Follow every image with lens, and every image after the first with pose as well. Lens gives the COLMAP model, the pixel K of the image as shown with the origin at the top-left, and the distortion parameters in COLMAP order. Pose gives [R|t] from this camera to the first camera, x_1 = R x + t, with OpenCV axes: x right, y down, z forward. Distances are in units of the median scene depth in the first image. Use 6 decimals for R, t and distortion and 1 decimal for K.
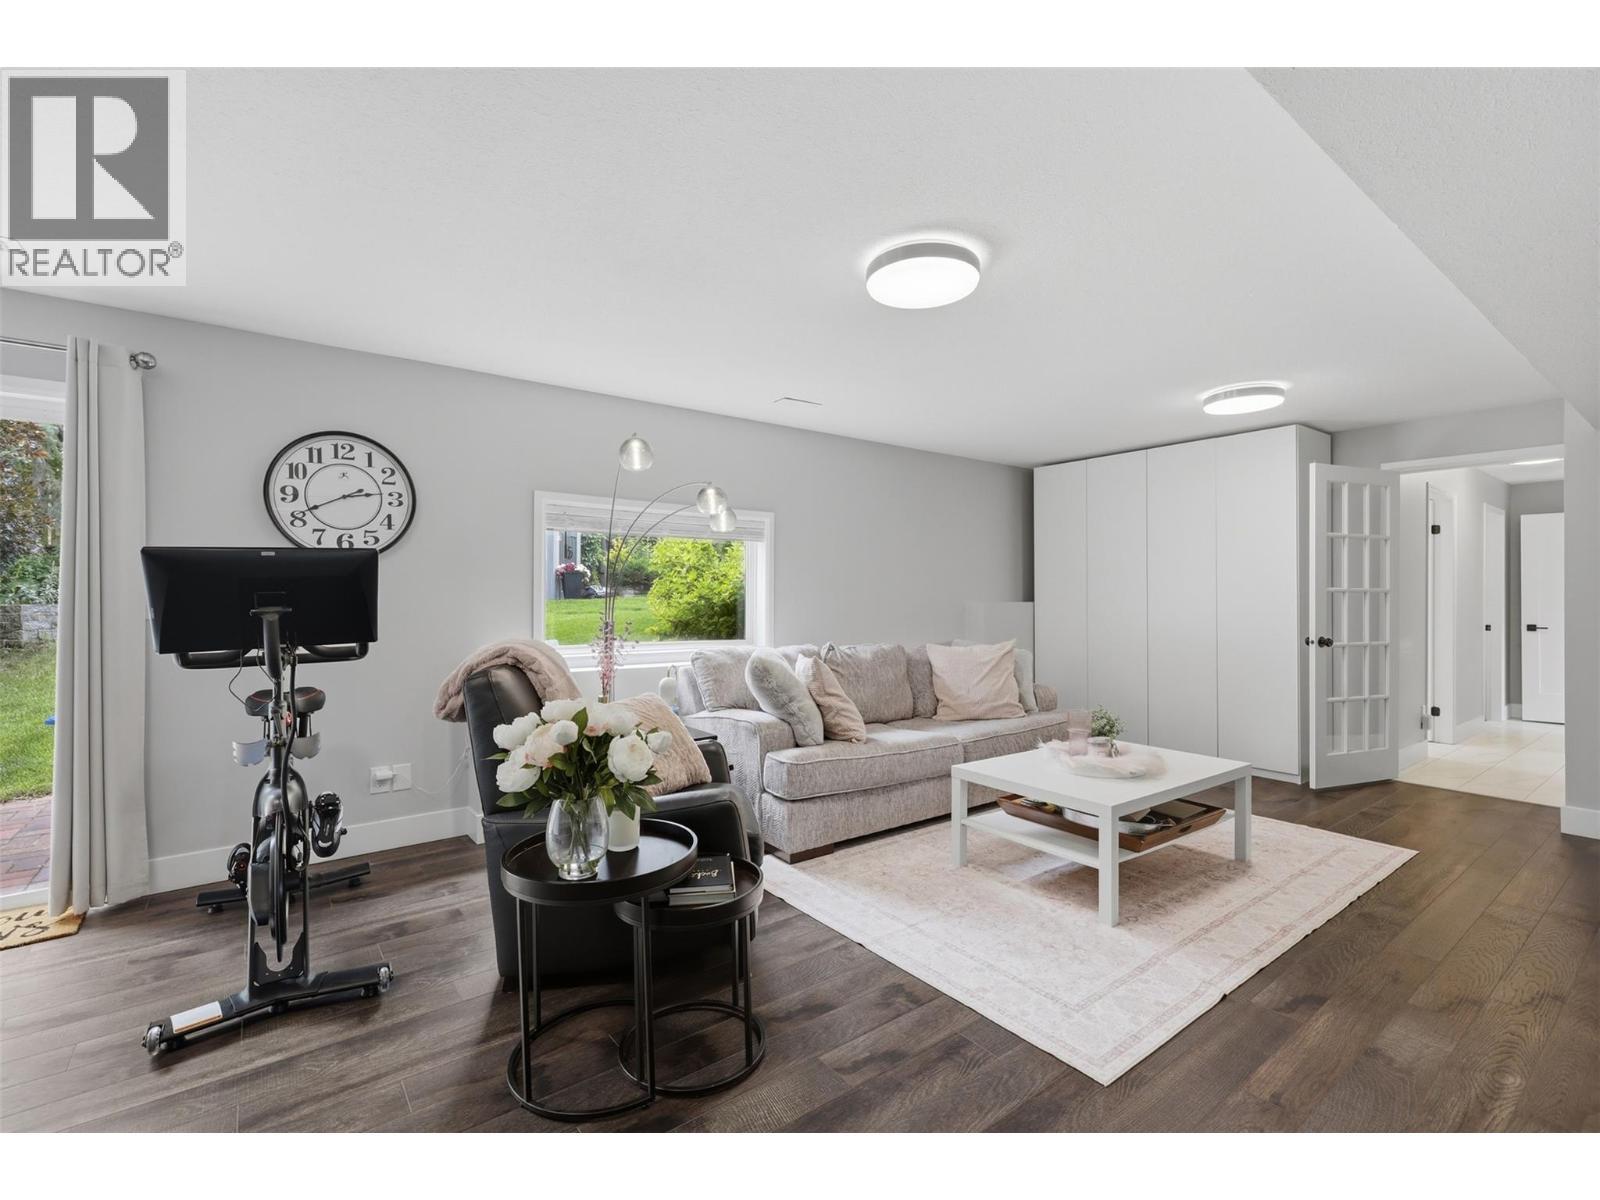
lens RADIAL K [[656.9, 0, 804.2], [0, 656.9, 598.1], [0, 0, 1]] dist [0.002062, -0.000179]
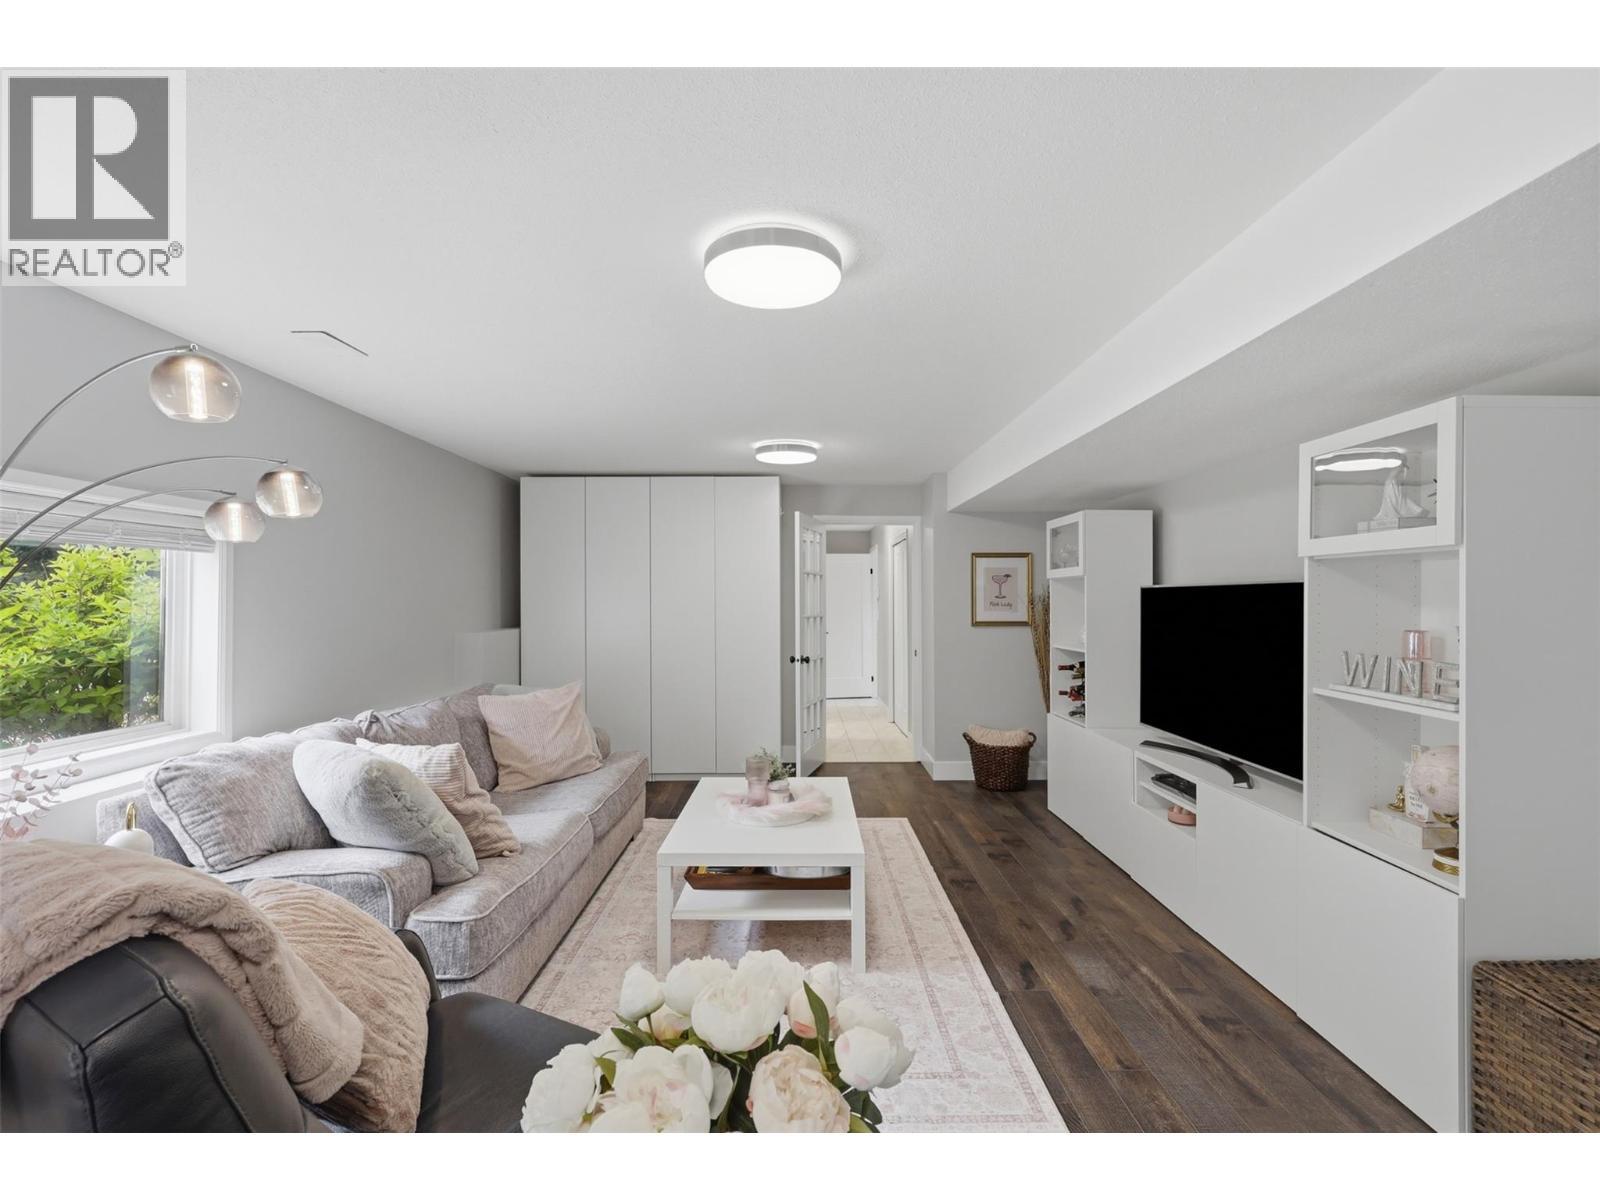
lens RADIAL K [[690.6, 0, 800.0], [0, 690.6, 600.0], [0, 0, 1]] dist [0.001551, 0.000063]
pose [[0.641278, 0.001620, 0.767307, -0.241967], [0.011689, 0.999861, -0.011881, -0.035915], [-0.767220, 0.016588, 0.641170, 0.227226]]
